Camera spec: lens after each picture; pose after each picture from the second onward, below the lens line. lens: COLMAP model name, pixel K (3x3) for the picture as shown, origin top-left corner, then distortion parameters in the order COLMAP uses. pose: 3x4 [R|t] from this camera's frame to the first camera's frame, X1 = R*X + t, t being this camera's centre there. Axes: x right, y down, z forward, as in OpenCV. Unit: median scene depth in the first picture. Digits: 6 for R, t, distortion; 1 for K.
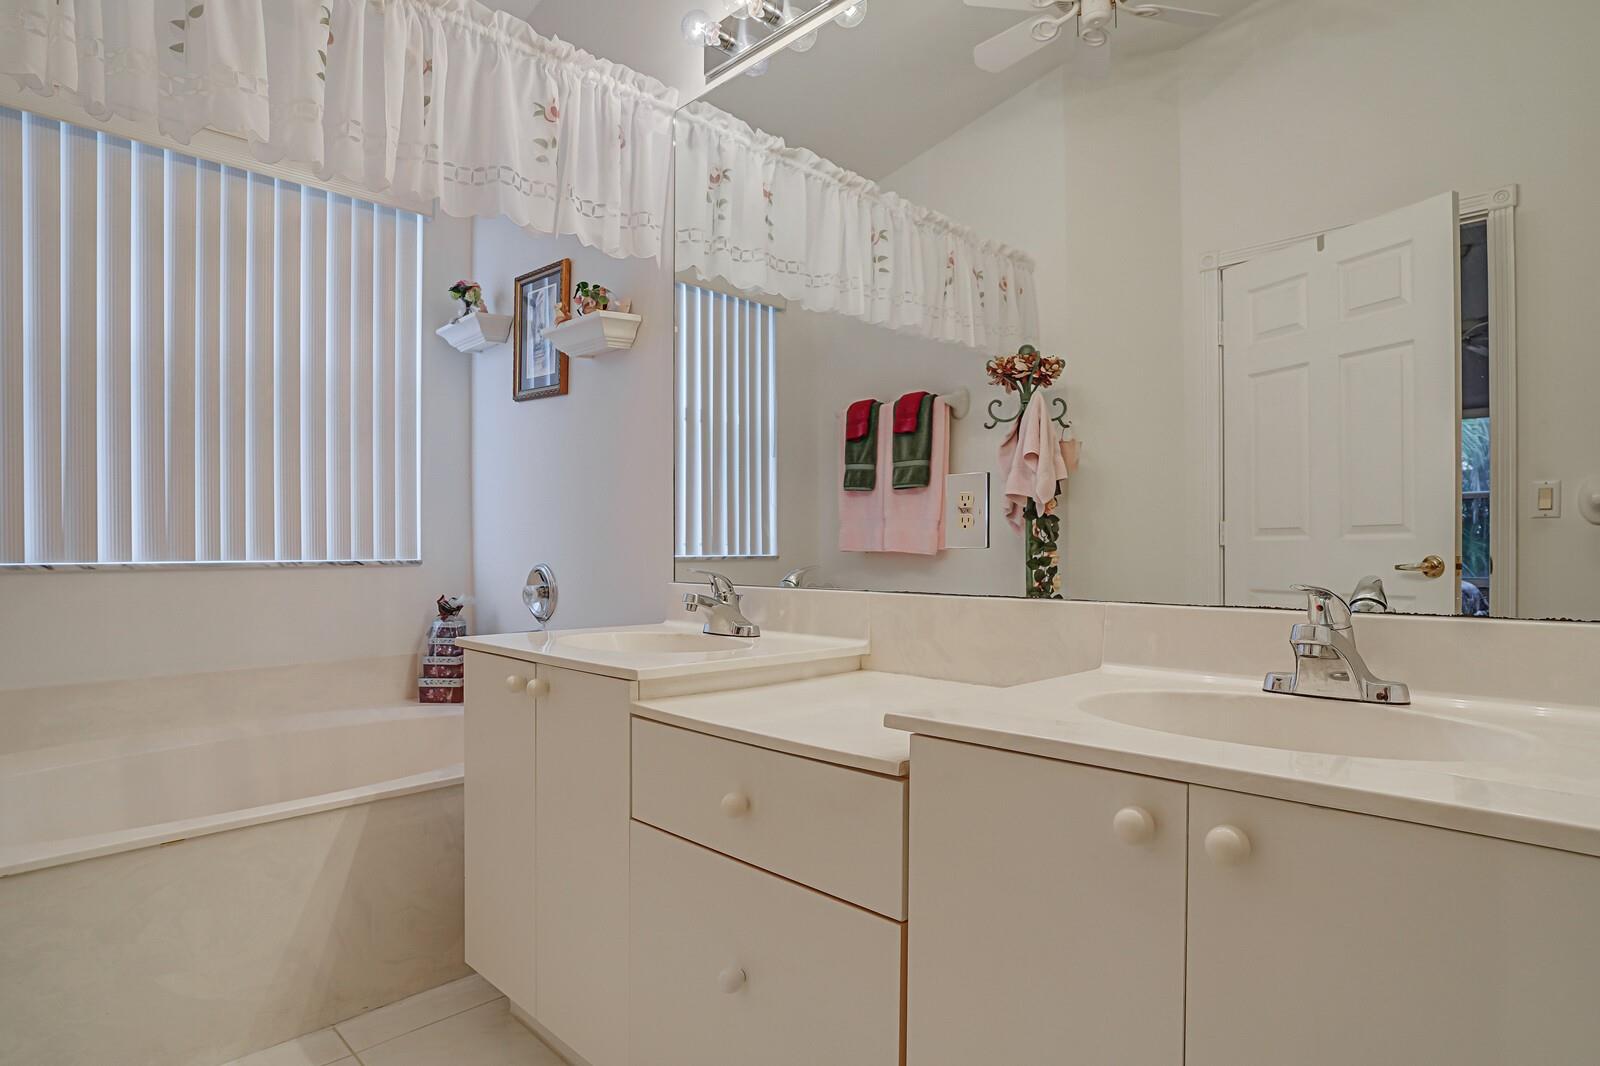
lens RADIAL K [[835.1, 0, 780.7], [0, 835.1, 553.3], [0, 0, 1]] dist [-0.051104, 0.024336]
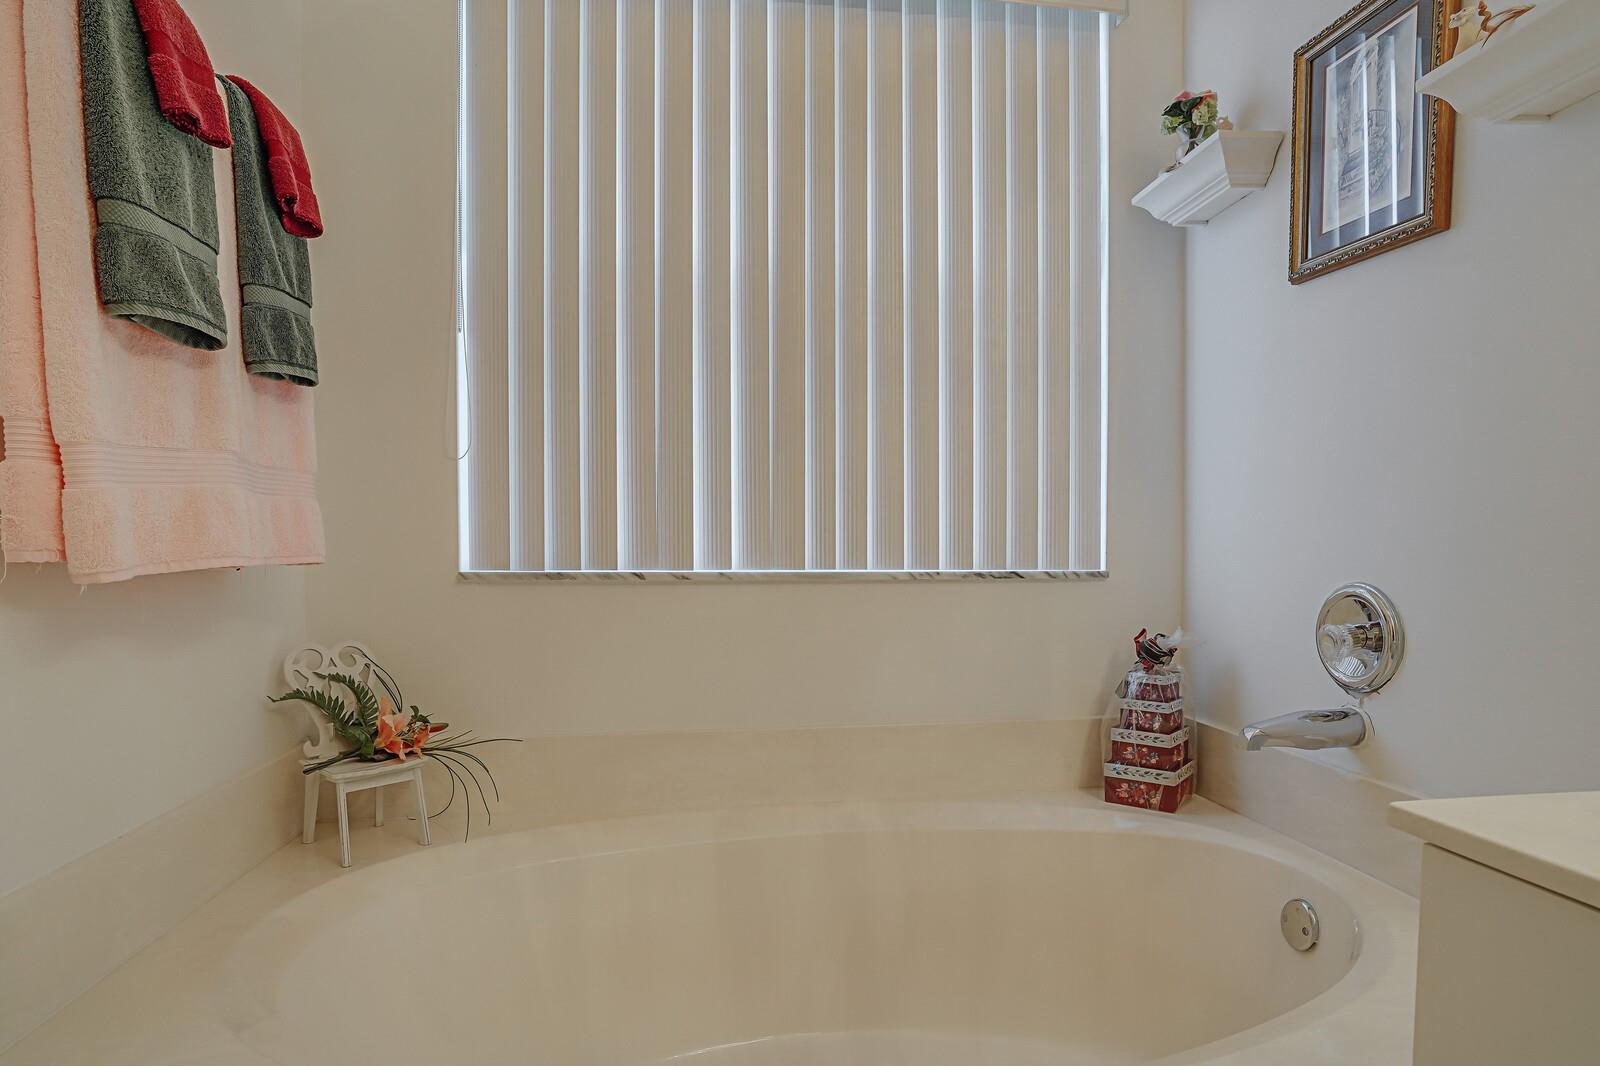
lens RADIAL K [[835.1, 0, 780.7], [0, 835.1, 553.3], [0, 0, 1]] dist [-0.051104, 0.024336]
pose [[0.785252, 0.001546, -0.619174, -0.254077], [-0.006758, 0.999959, -0.006074, 0.000066], [0.619139, 0.008954, 0.785230, 0.375740]]
